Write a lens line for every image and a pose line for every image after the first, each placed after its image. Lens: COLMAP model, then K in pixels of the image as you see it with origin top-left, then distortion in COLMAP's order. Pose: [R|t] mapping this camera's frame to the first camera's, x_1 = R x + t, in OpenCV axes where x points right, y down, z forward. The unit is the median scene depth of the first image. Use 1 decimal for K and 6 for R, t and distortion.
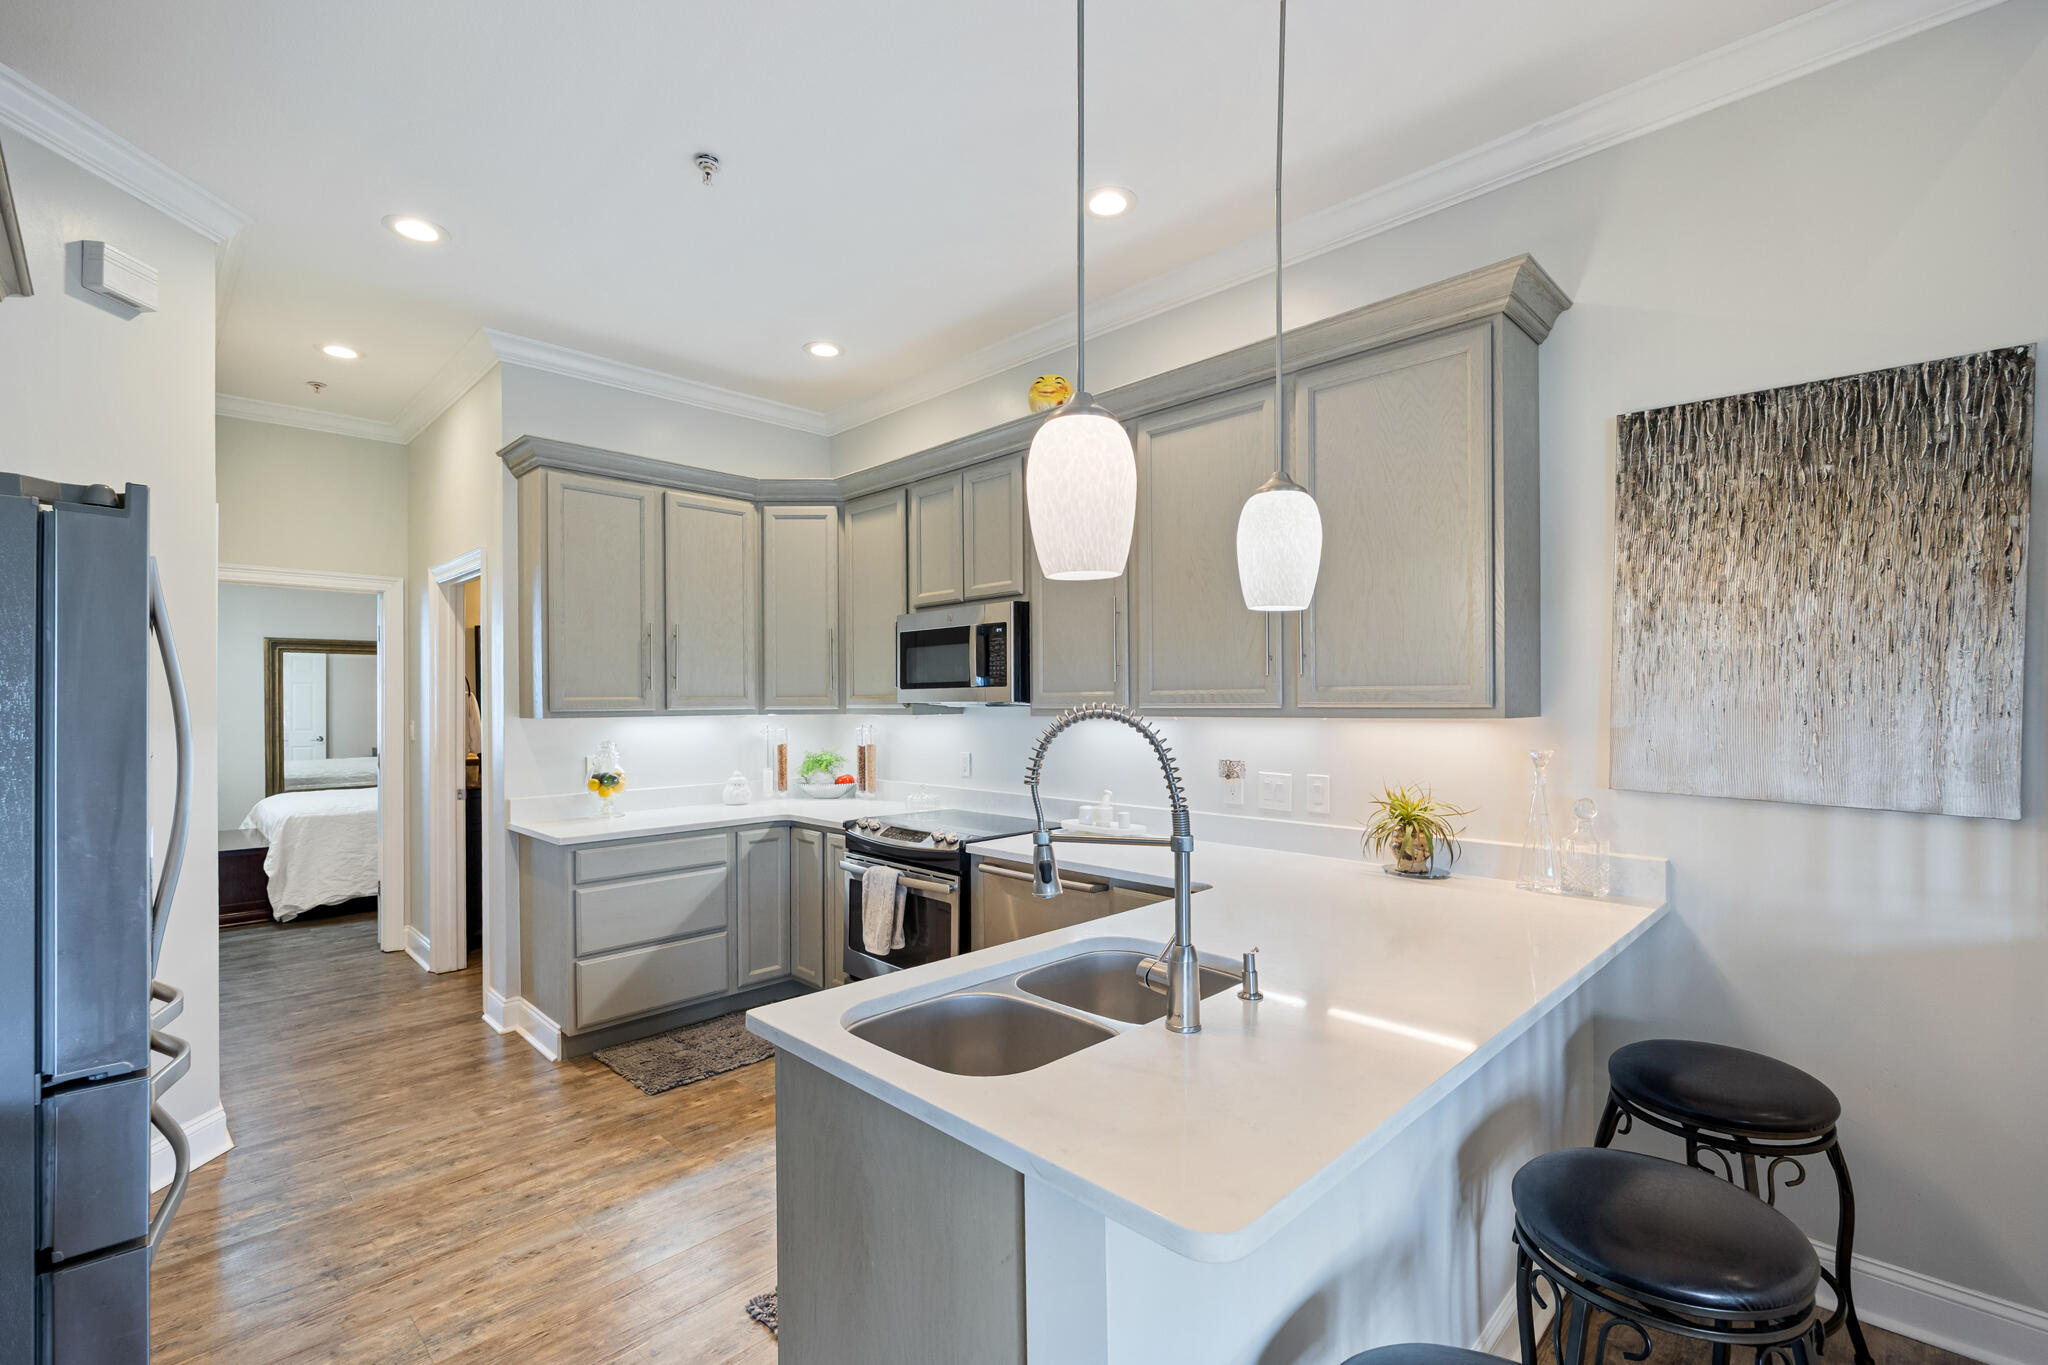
lens RADIAL K [[889.9, 0, 1041.8], [0, 889.9, 702.7], [0, 0, 1]] dist [0.000813, -0.001778]
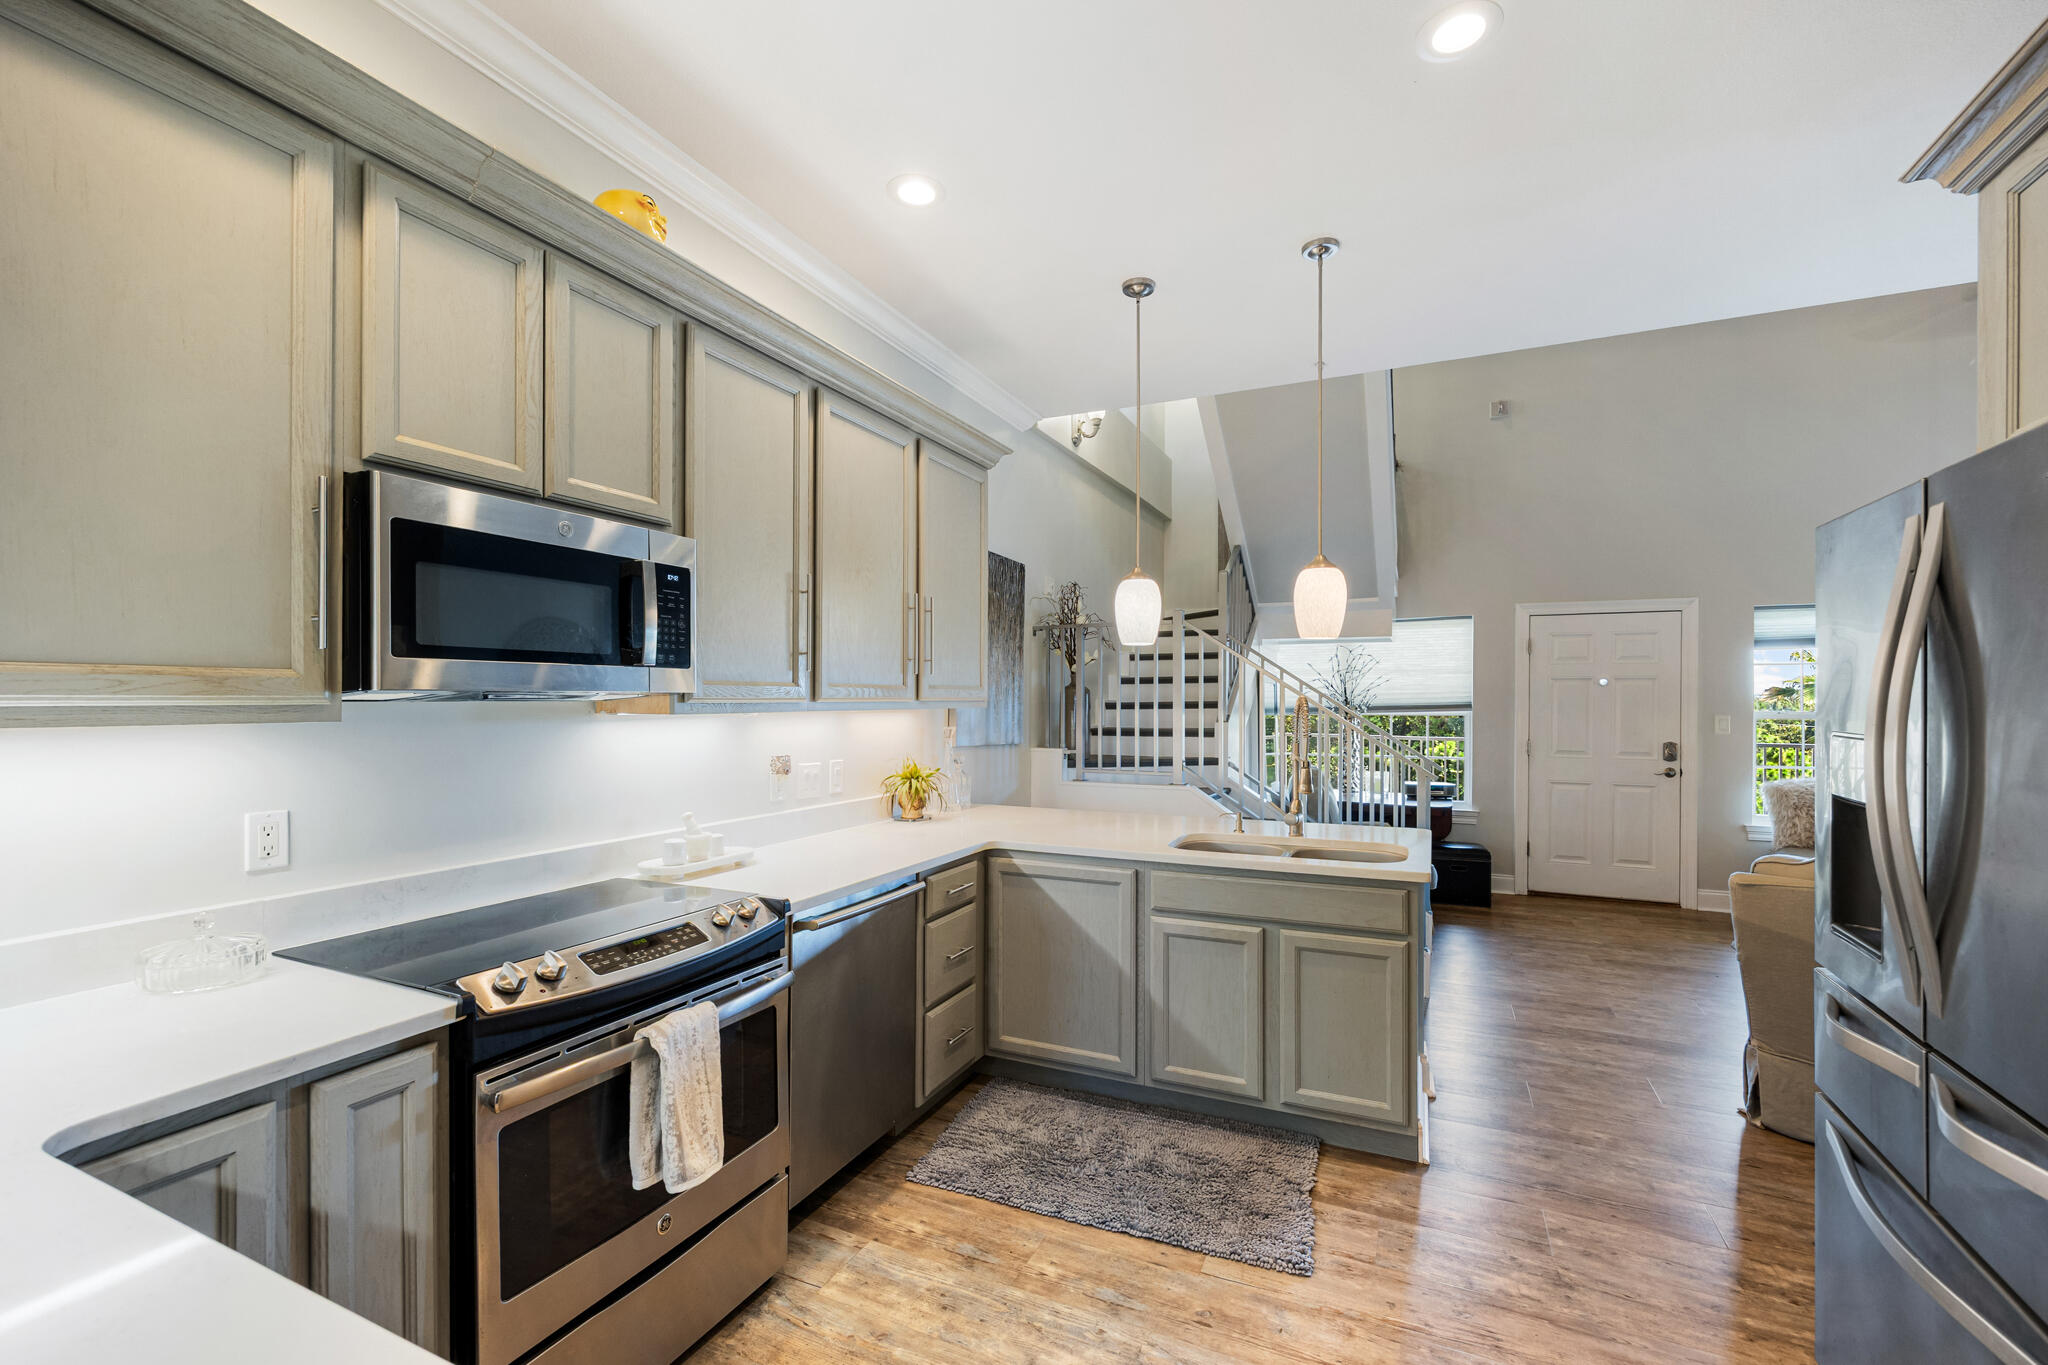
lens RADIAL K [[889.9, 0, 1015.9], [0, 889.9, 692.6], [0, 0, 1]] dist [0.000813, -0.001778]
pose [[-0.322054, 0.009383, 0.946675, -0.665418], [-0.000905, 0.999947, -0.010219, 0.004923], [-0.946721, -0.004148, -0.322029, 0.901755]]
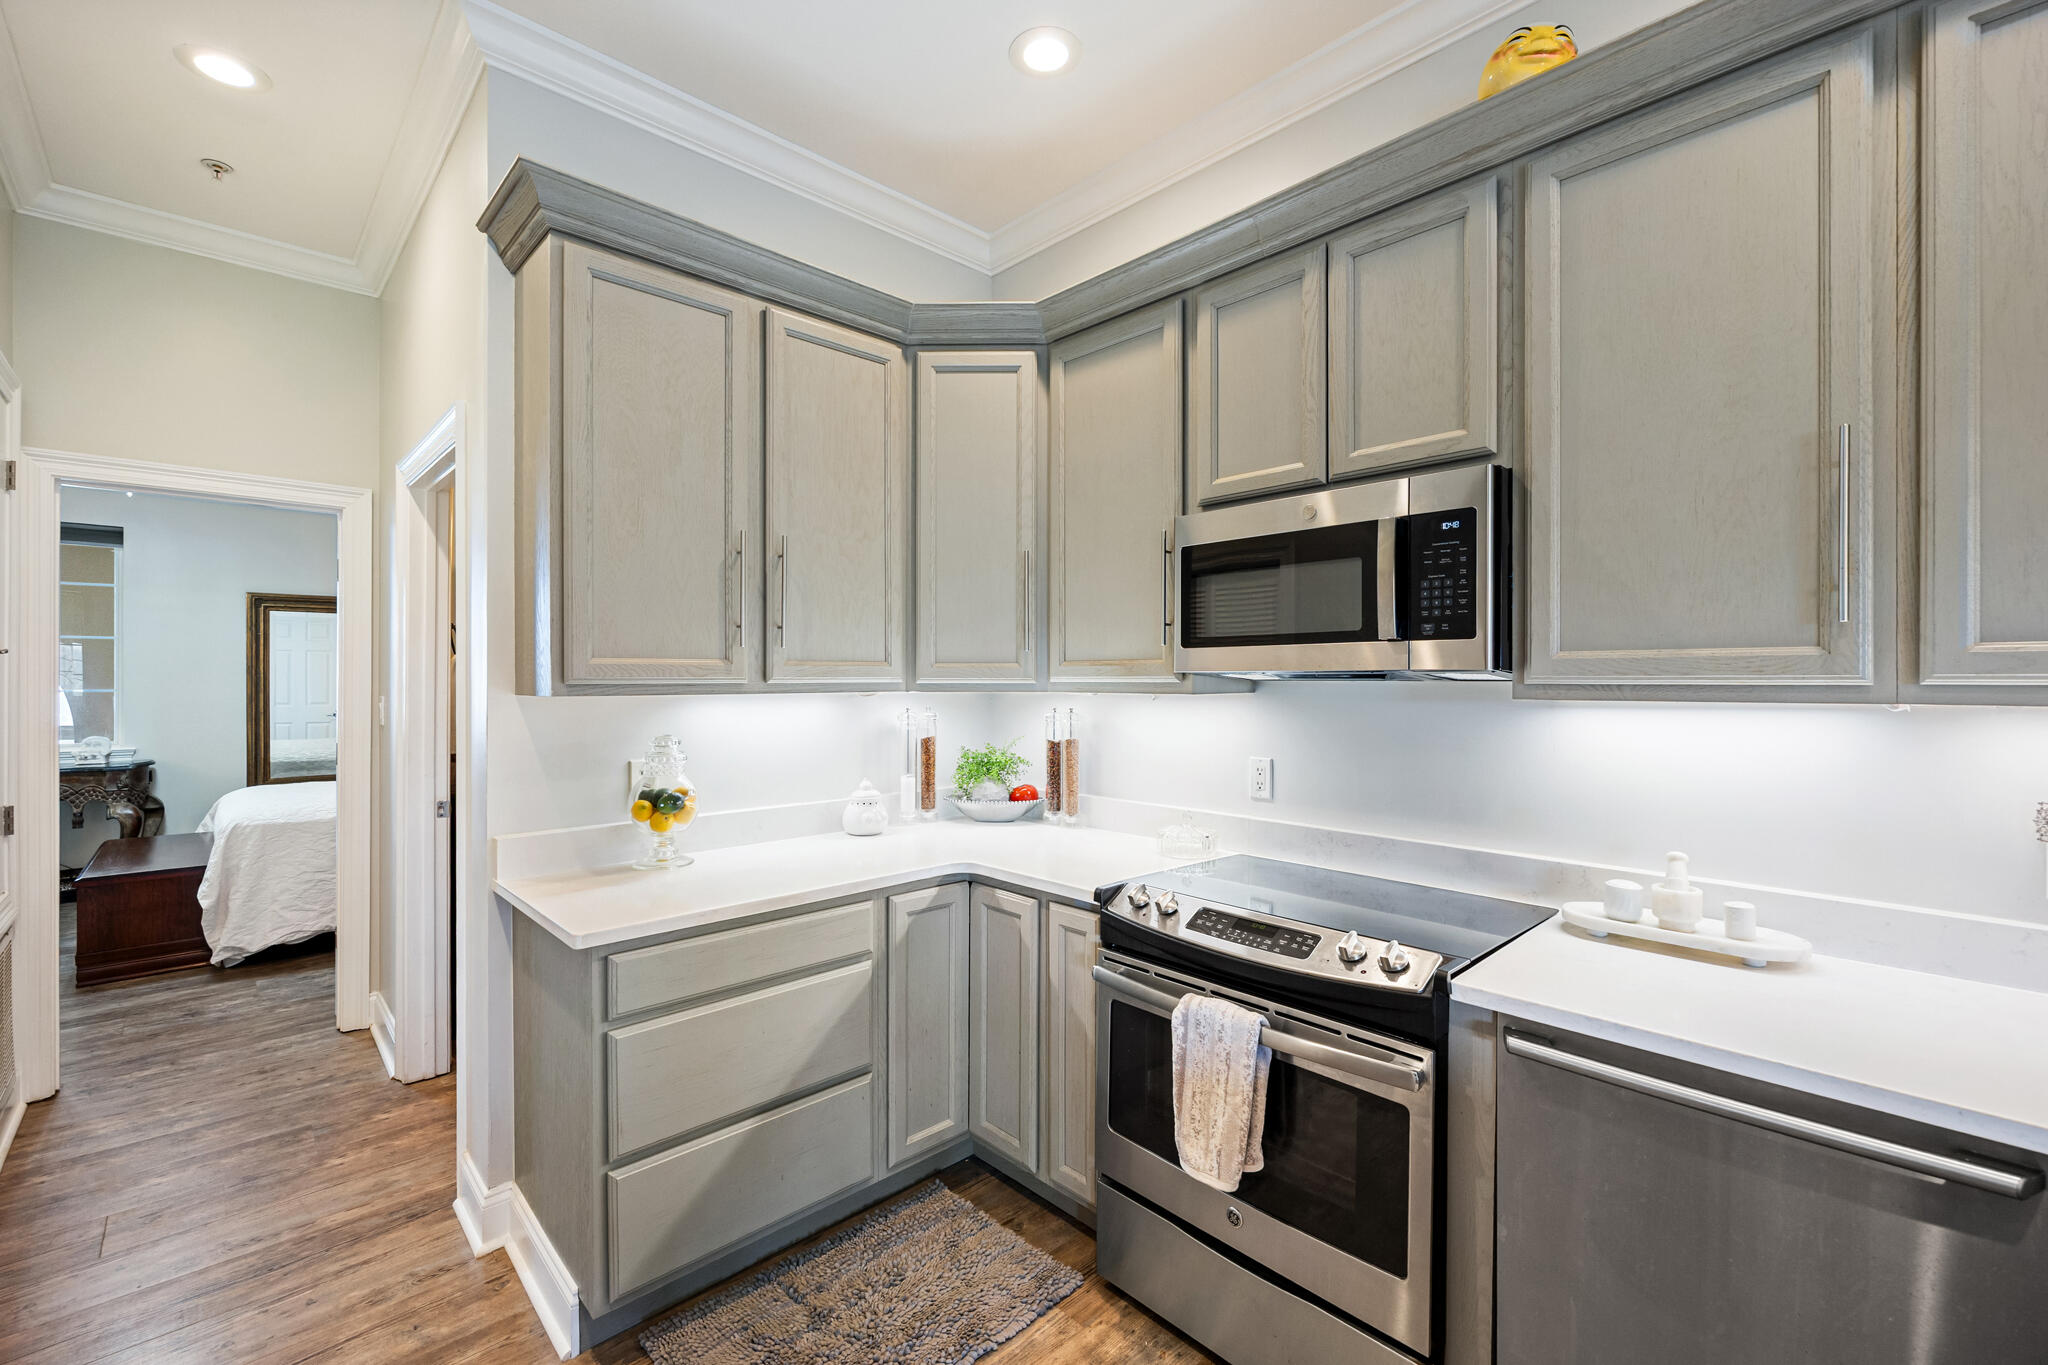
lens RADIAL K [[839.9, 0, 1030.1], [0, 839.9, 678.6], [0, 0, 1]] dist [-0.005823, 0.000496]
pose [[0.999519, 0.006360, -0.030368, -0.248944], [-0.006417, 0.999978, -0.001779, 0.005699], [0.030356, 0.001973, 0.999537, 0.489379]]
